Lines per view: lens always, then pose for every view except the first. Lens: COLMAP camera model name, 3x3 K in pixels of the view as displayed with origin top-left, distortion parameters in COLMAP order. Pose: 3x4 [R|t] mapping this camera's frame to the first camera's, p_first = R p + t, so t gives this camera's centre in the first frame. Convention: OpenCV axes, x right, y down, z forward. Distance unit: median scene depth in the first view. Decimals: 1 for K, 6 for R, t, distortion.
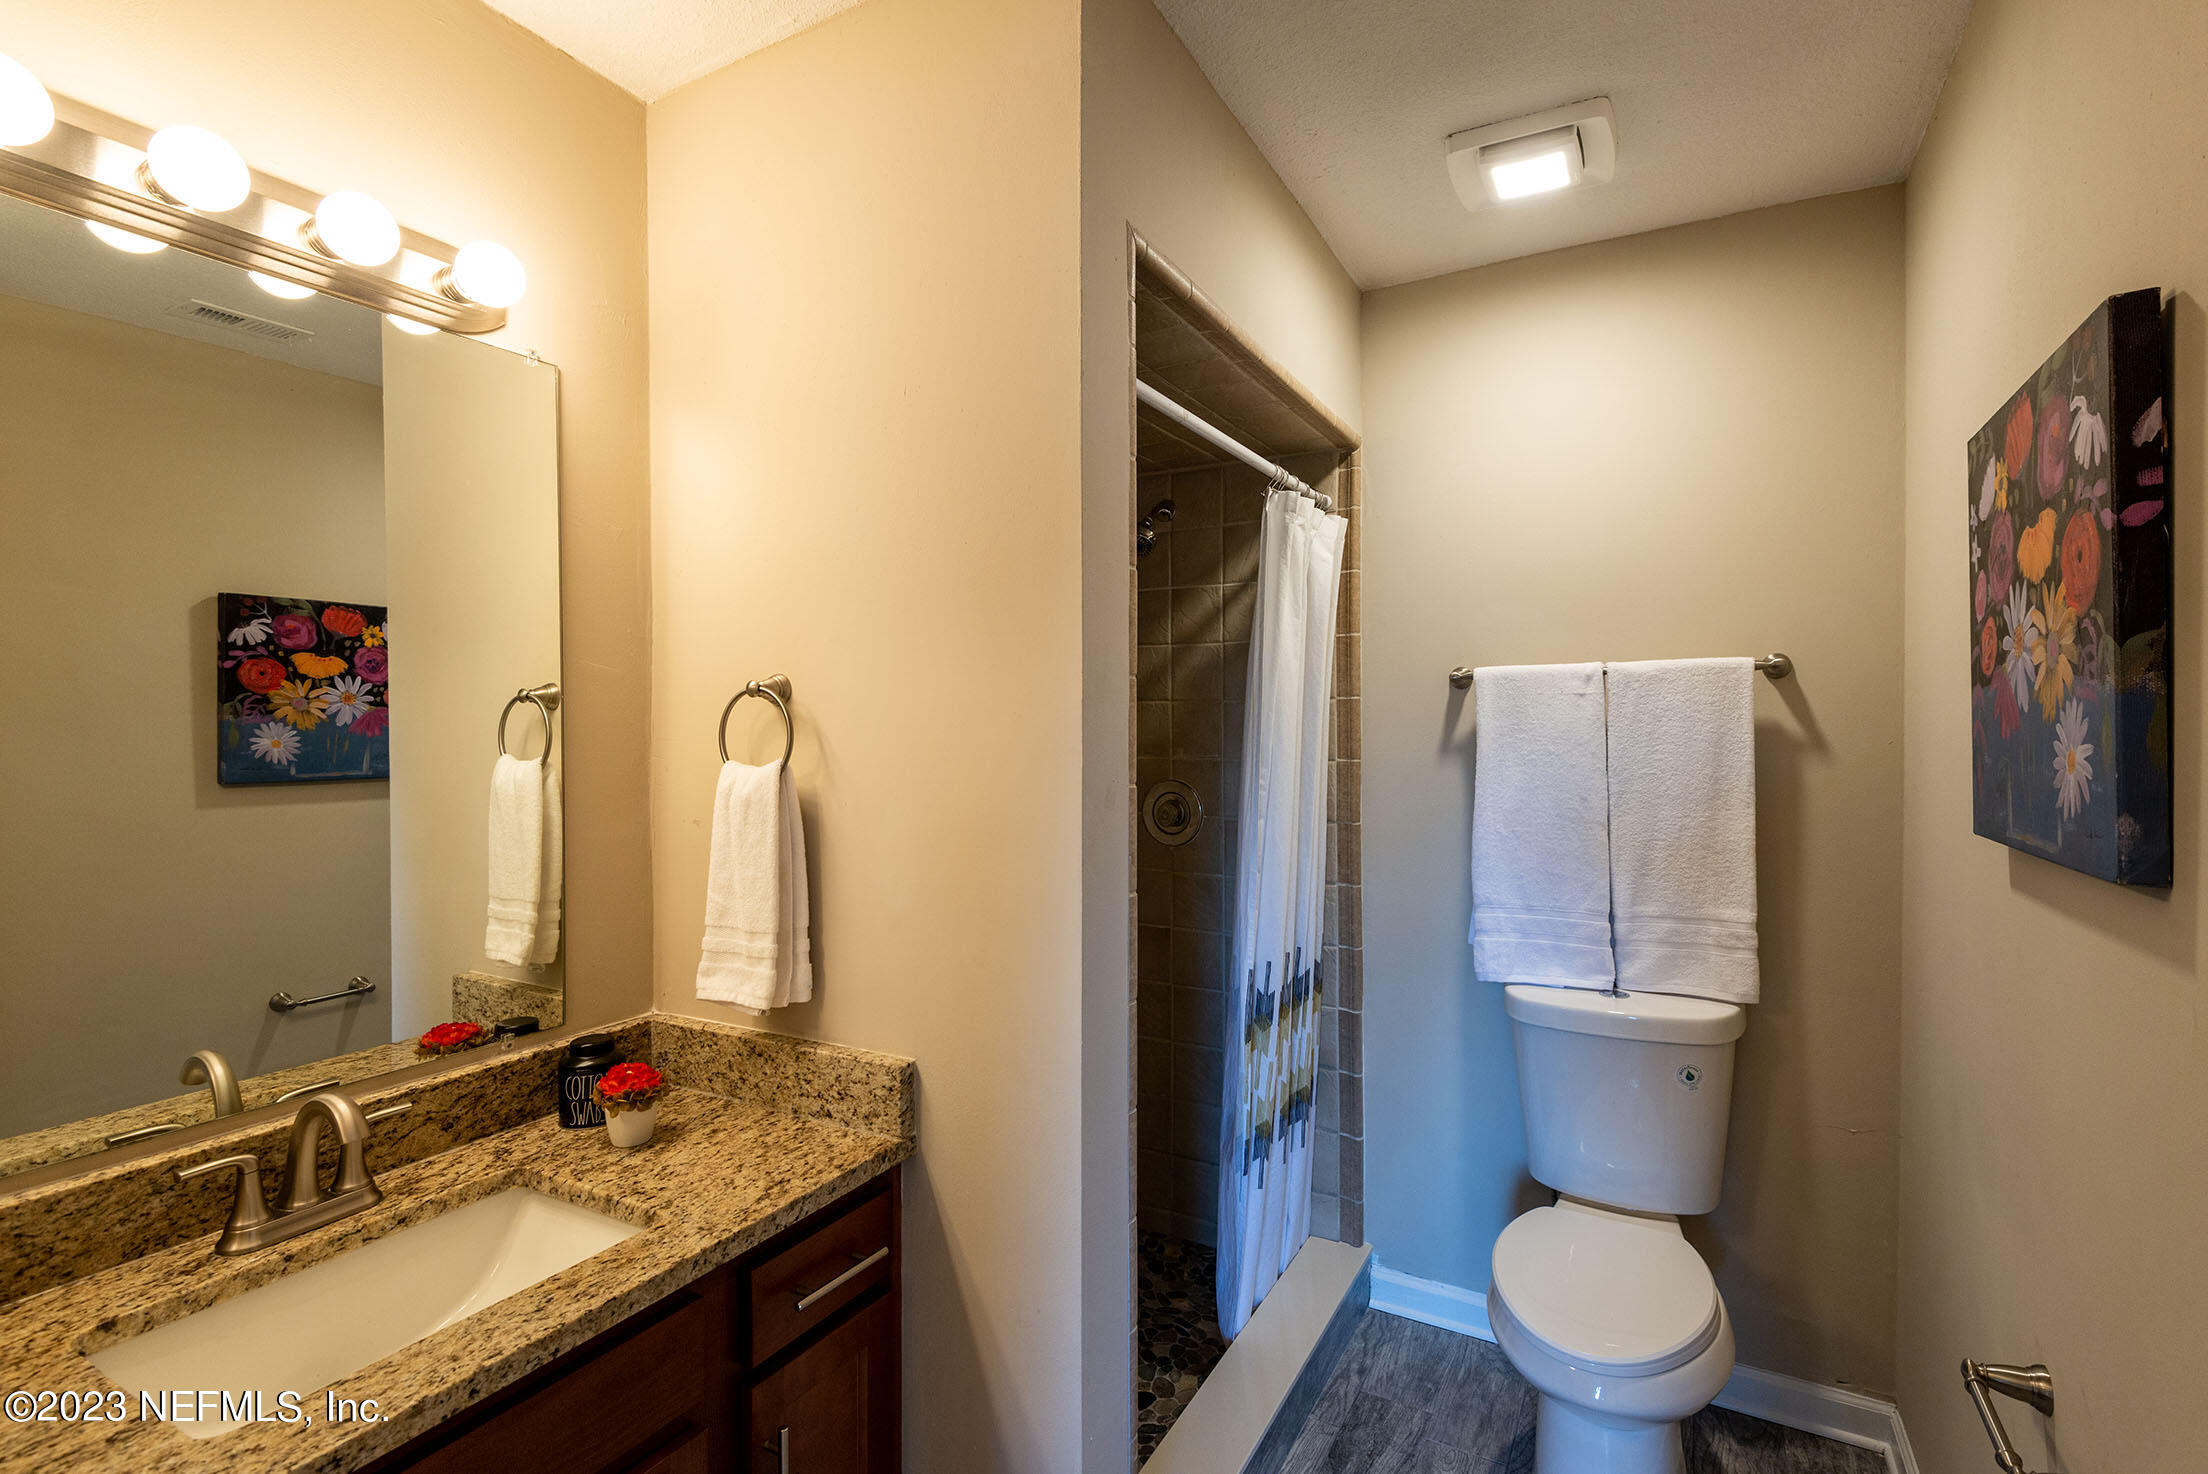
lens RADIAL K [[1012.7, 0, 1109.8], [0, 1012.7, 735.0], [0, 0, 1]] dist [0.034006, -0.007296]
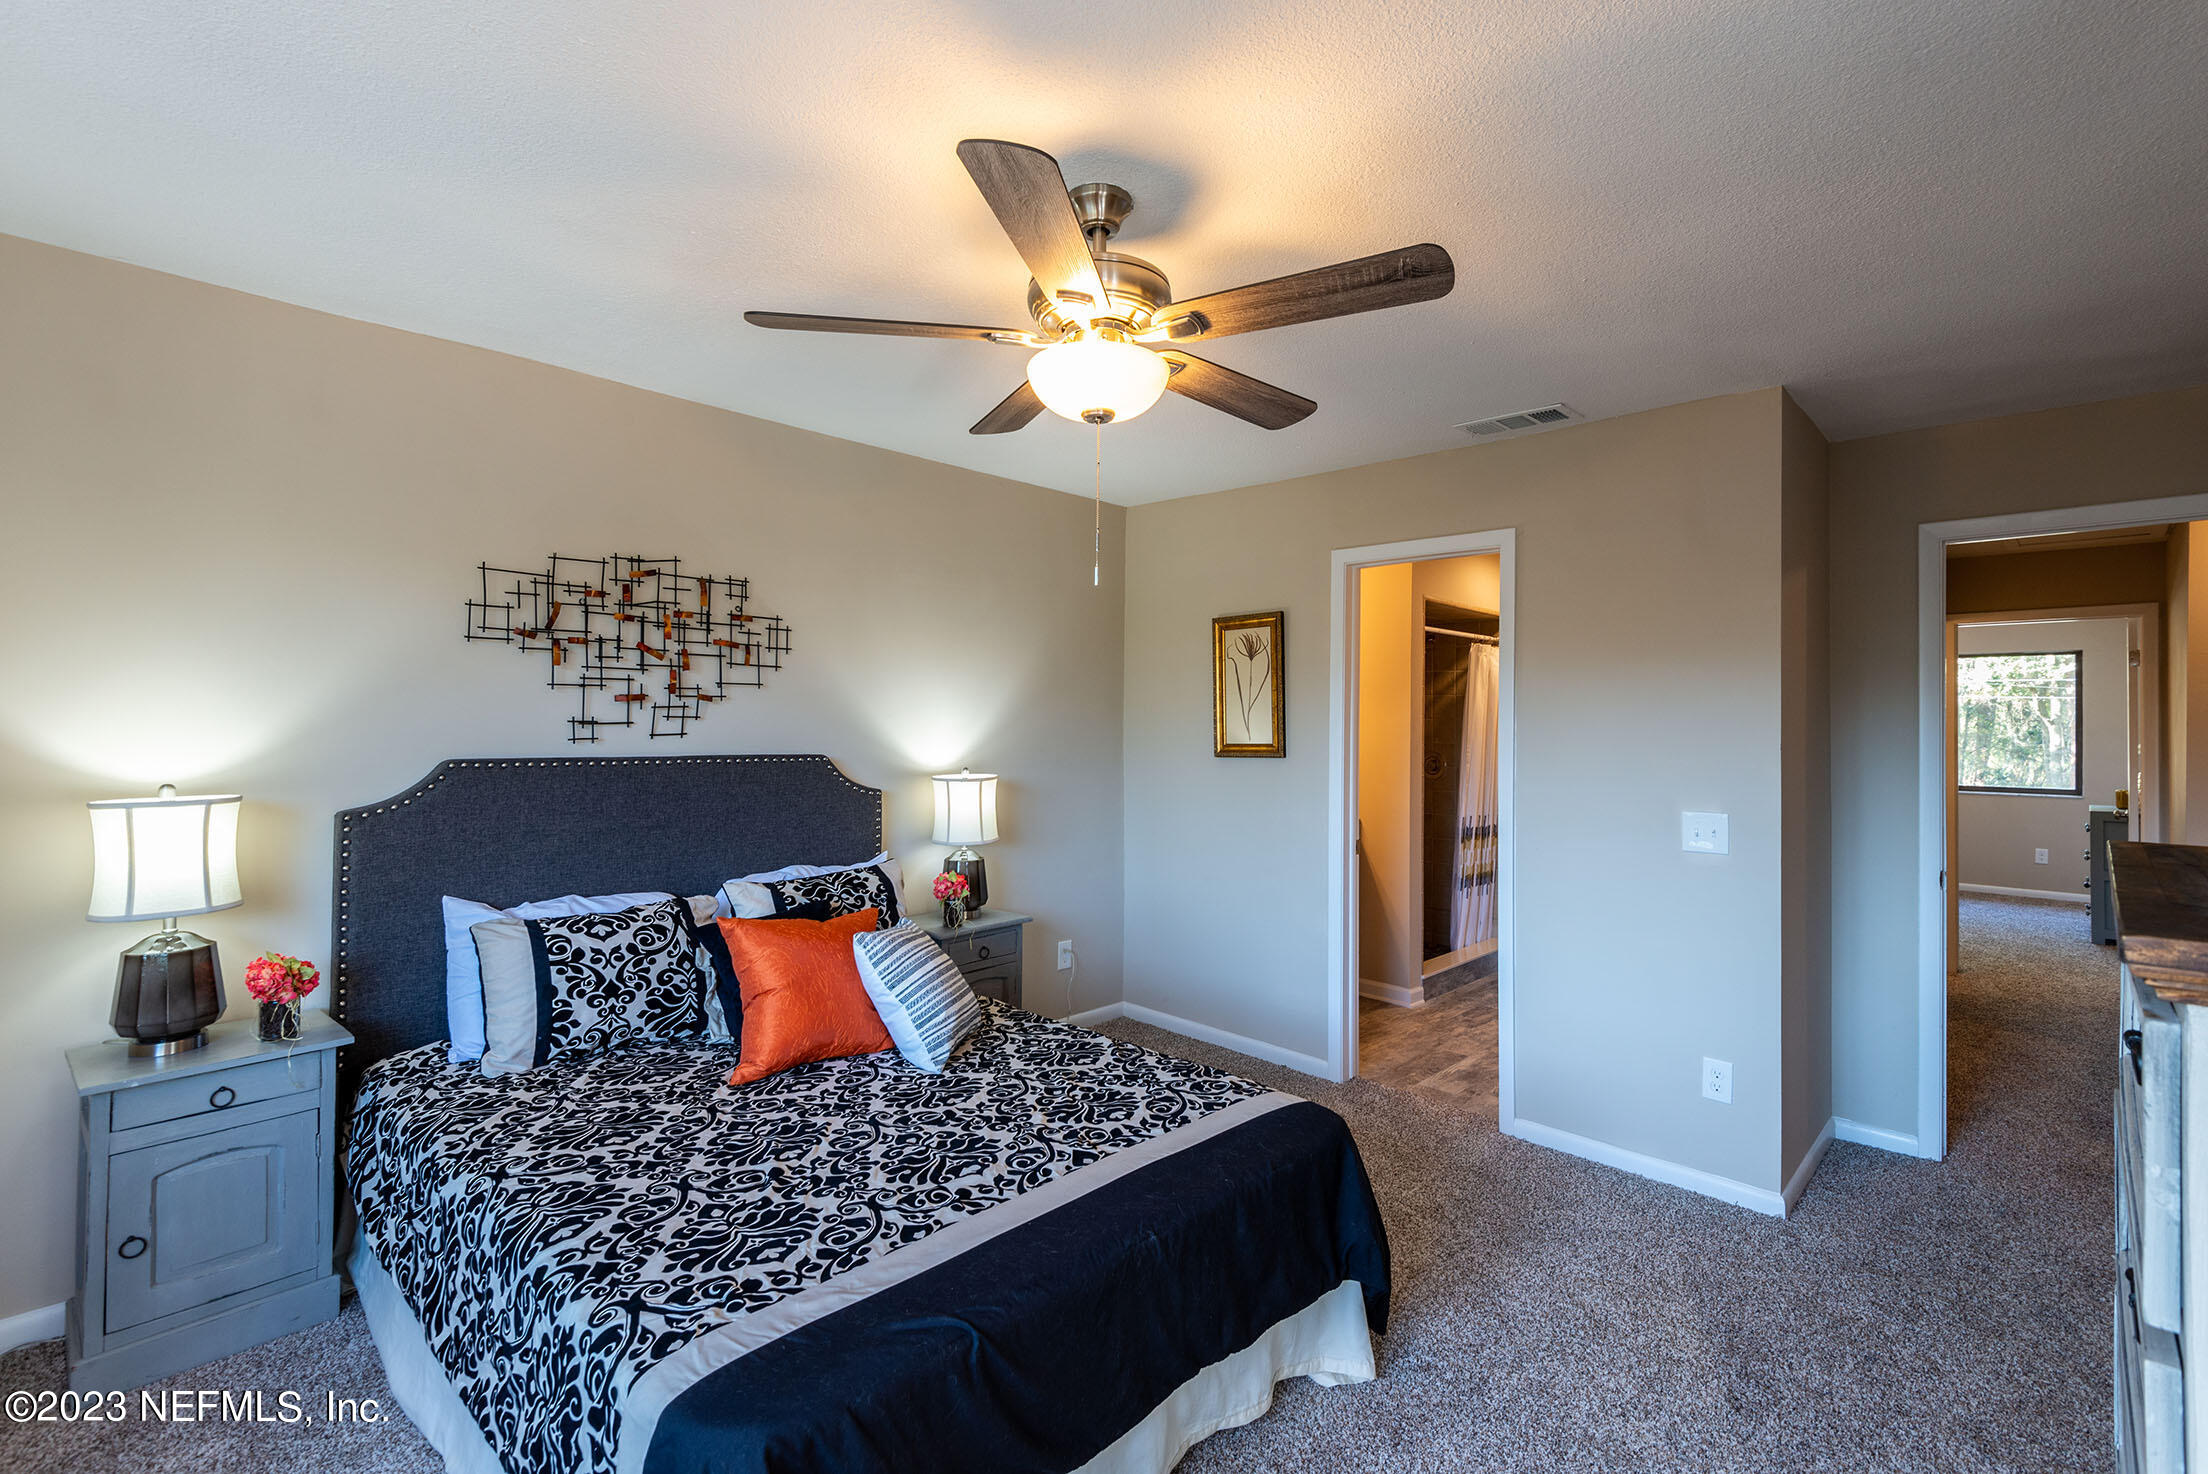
lens RADIAL K [[1012.7, 0, 1109.8], [0, 1012.7, 734.6], [0, 0, 1]] dist [0.034006, -0.007296]
pose [[0.969755, 0.007454, -0.243967, -0.113759], [-0.007005, 0.999972, 0.002707, 0.006522], [0.243981, -0.000916, 0.969780, -1.823164]]
